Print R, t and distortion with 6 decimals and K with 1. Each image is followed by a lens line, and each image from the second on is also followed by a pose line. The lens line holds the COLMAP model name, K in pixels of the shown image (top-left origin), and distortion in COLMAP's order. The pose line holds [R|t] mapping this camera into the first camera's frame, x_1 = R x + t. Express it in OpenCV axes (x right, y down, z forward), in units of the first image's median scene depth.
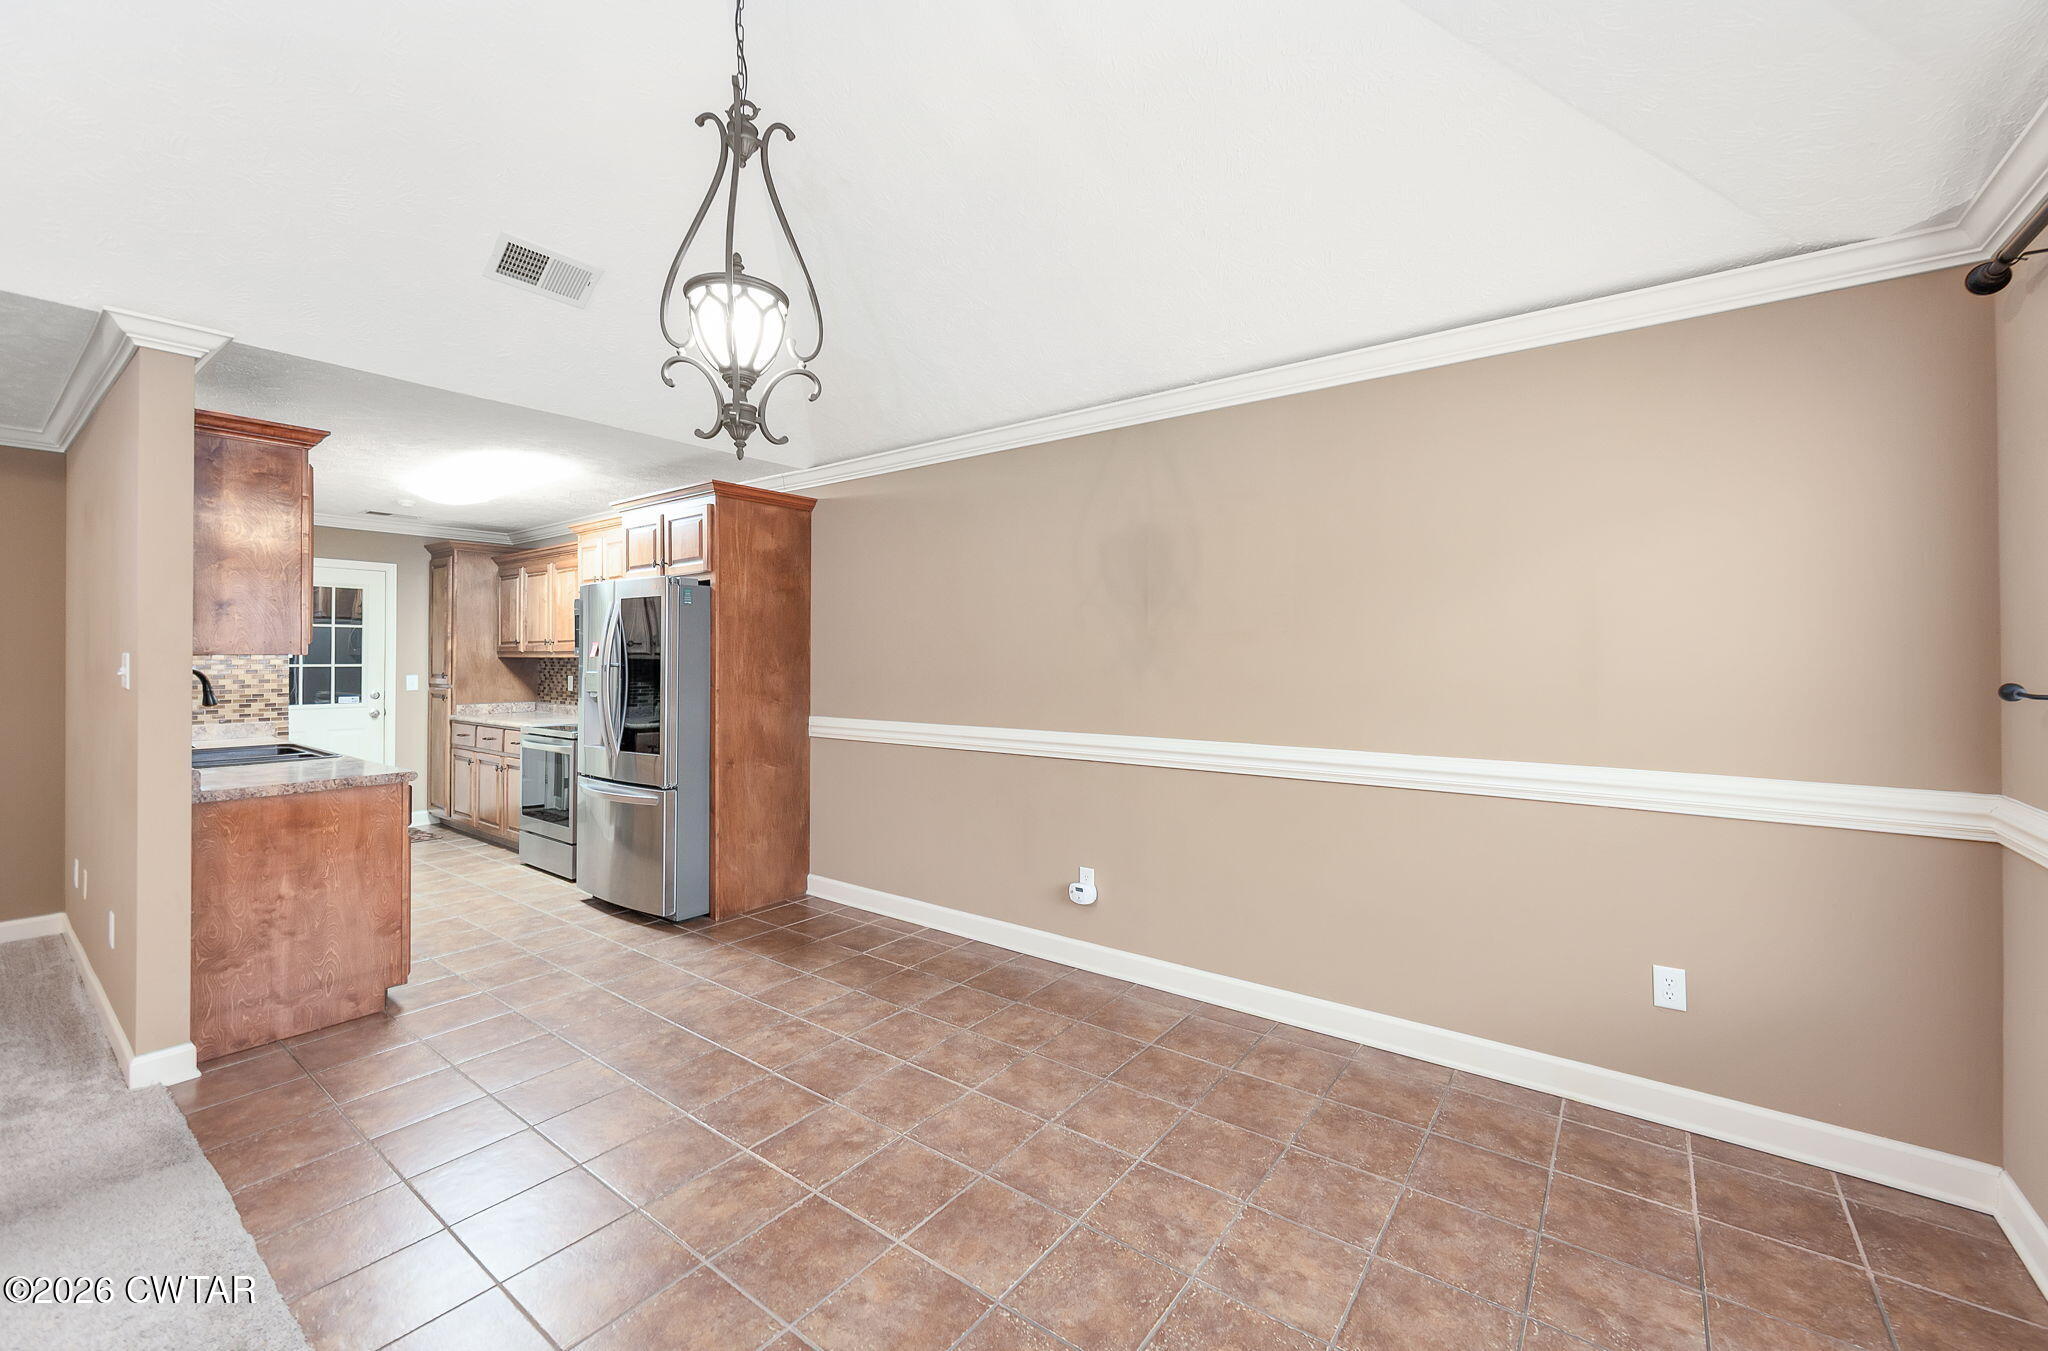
lens RADIAL K [[825.8, 0, 1066.1], [0, 825.8, 656.1], [0, 0, 1]] dist [-0.001751, 0.000080]
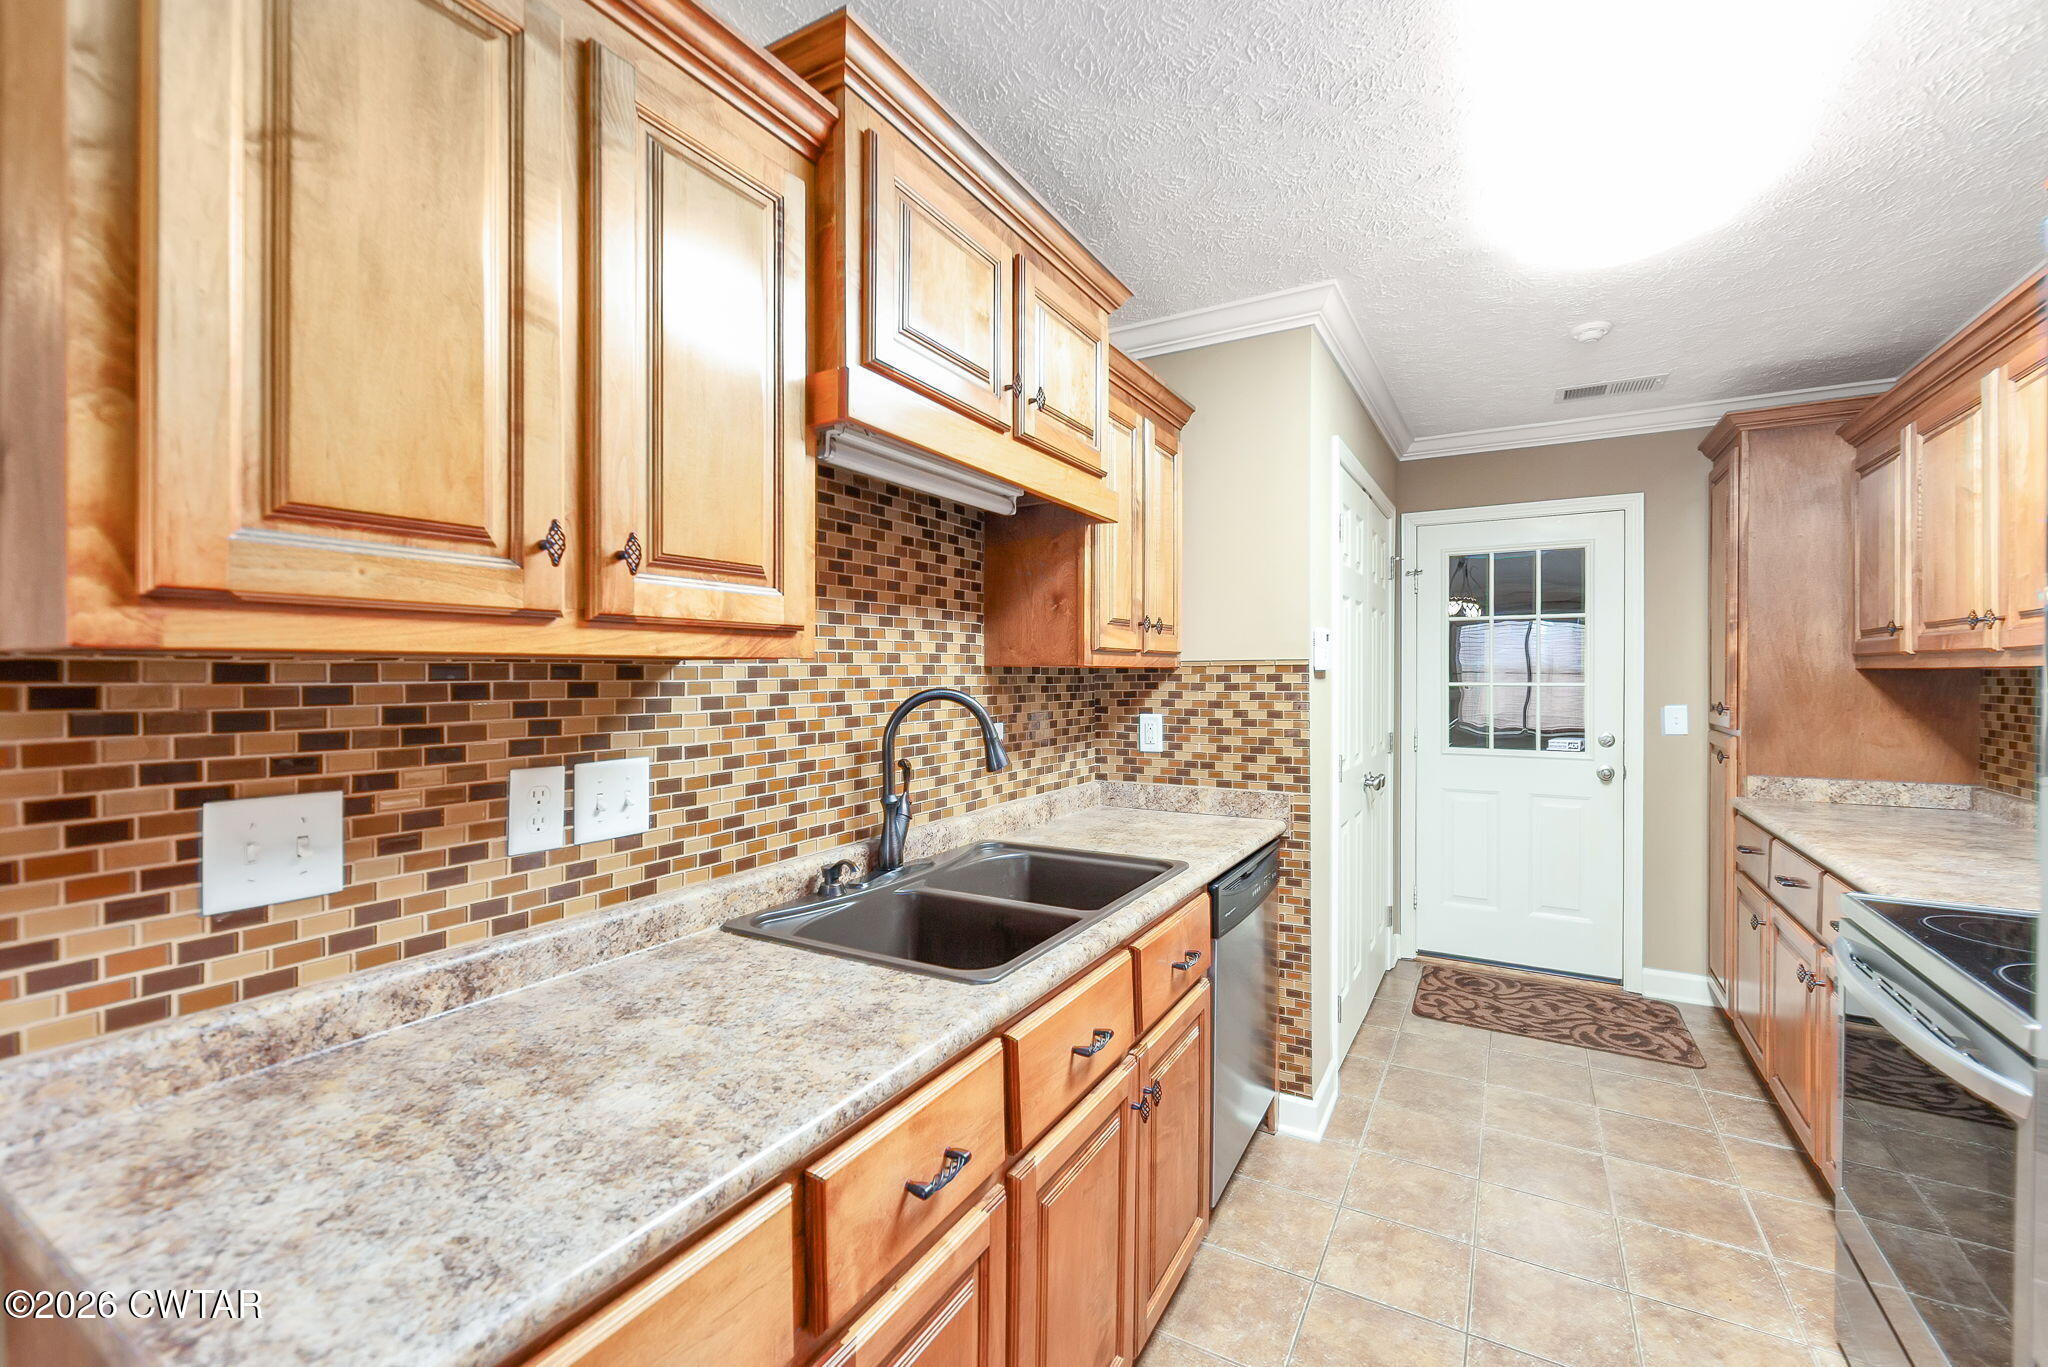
lens RADIAL K [[853.4, 0, 1023.8], [0, 853.4, 678.4], [0, 0, 1]] dist [-0.000427, 0.000041]
pose [[0.104923, 0.003453, -0.994474, -0.323274], [0.003393, 0.999987, 0.003830, 0.003287], [0.994475, -0.003776, 0.104910, 0.568434]]
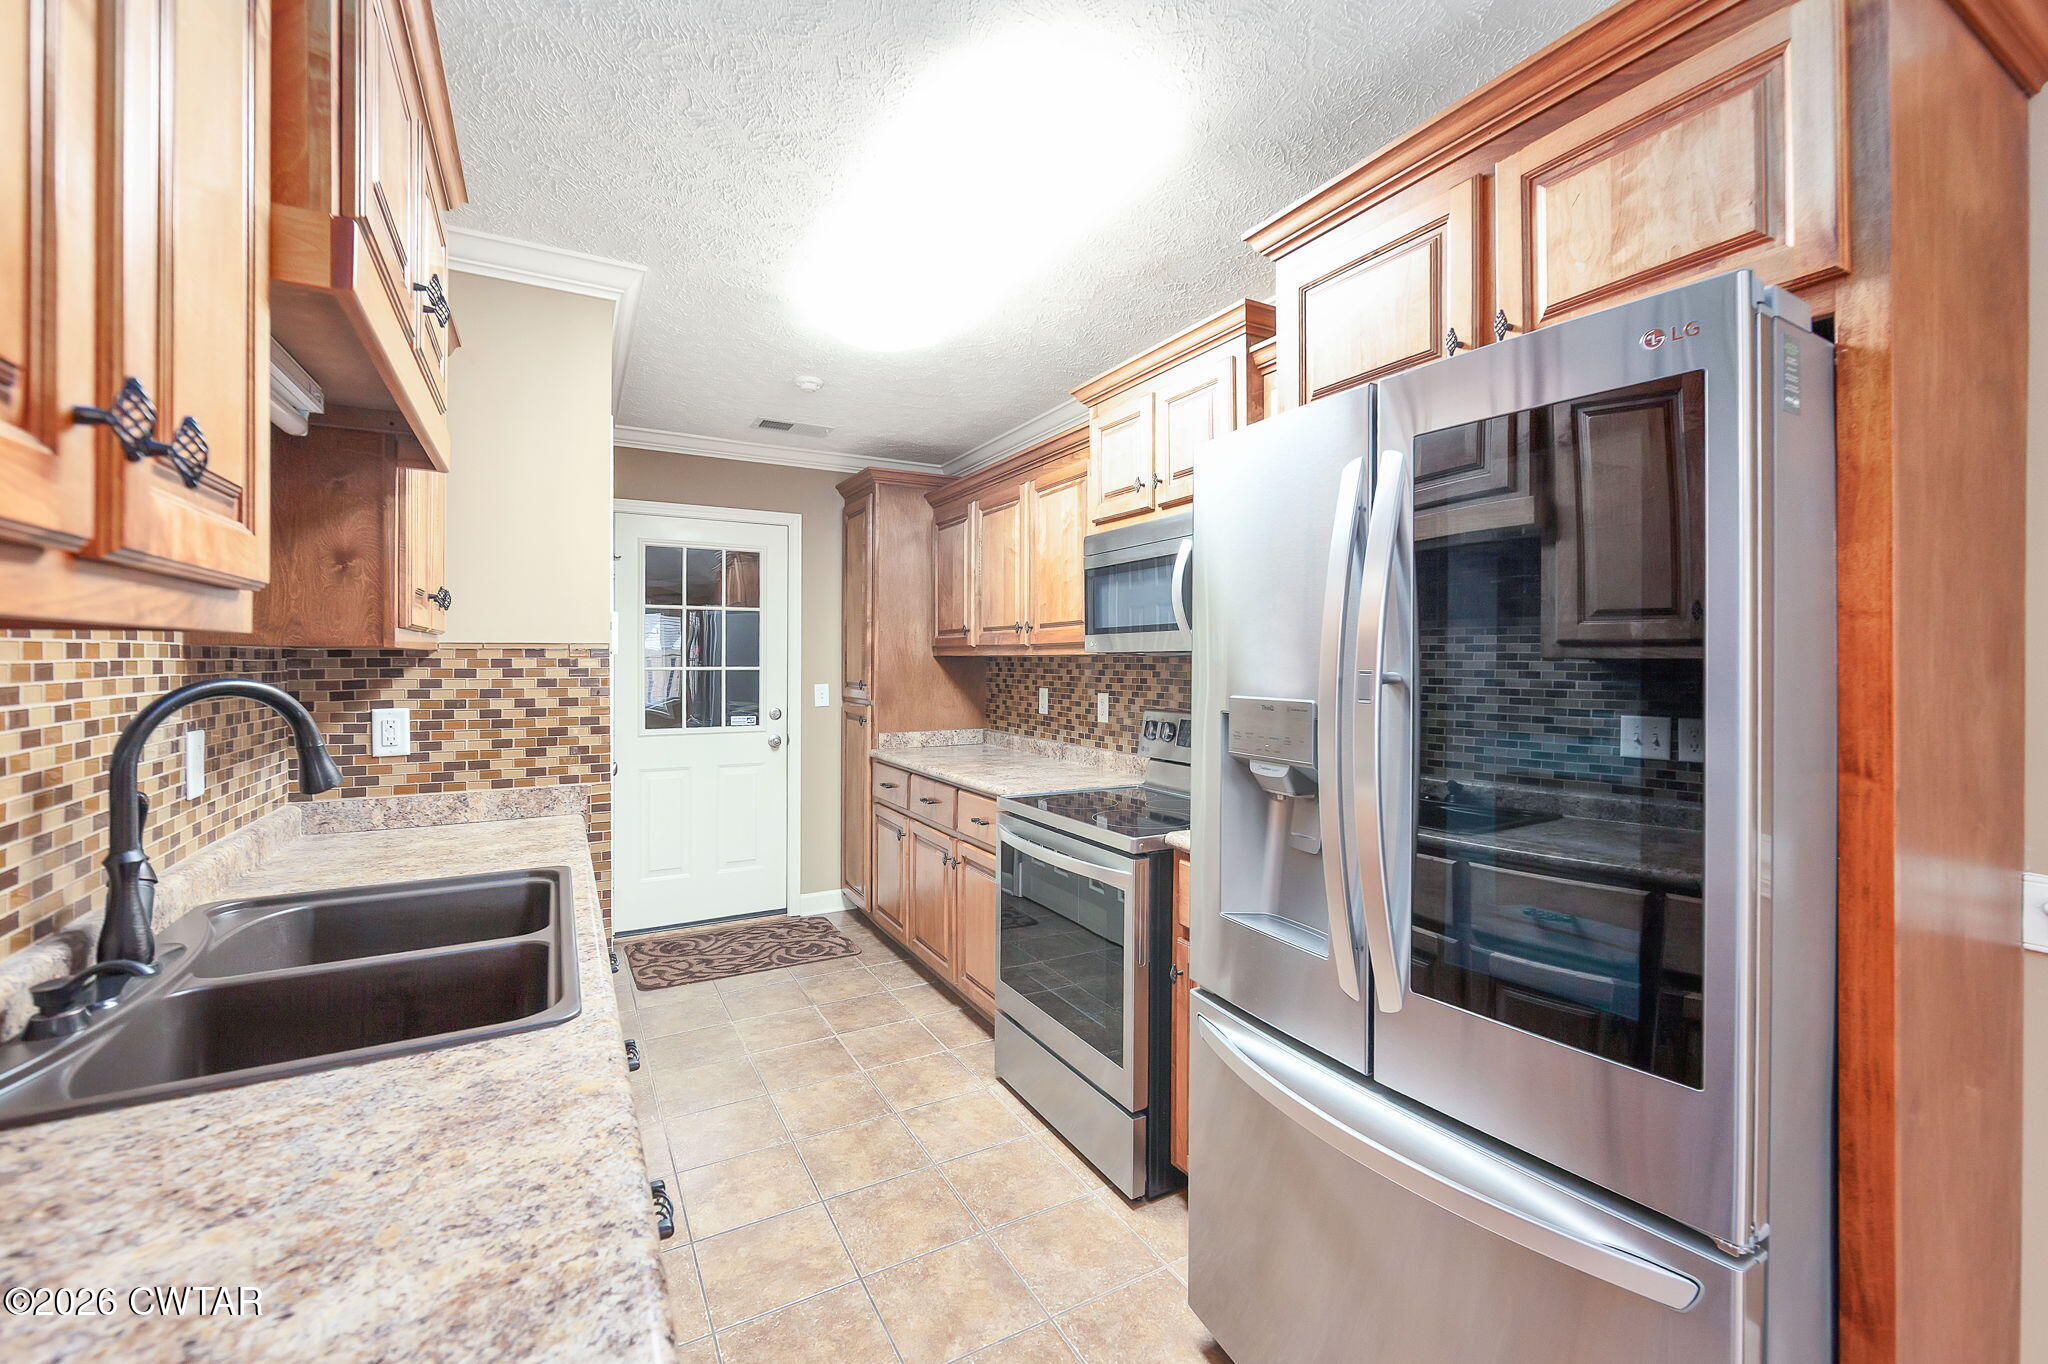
lens RADIAL K [[858.9, 0, 1063.1], [0, 858.9, 665.4], [0, 0, 1]] dist [-0.001967, -0.000172]
pose [[0.918246, 0.002510, -0.396002, -0.361404], [0.000860, 0.999965, 0.008333, 0.003247], [0.396009, -0.007993, 0.918212, 0.469263]]
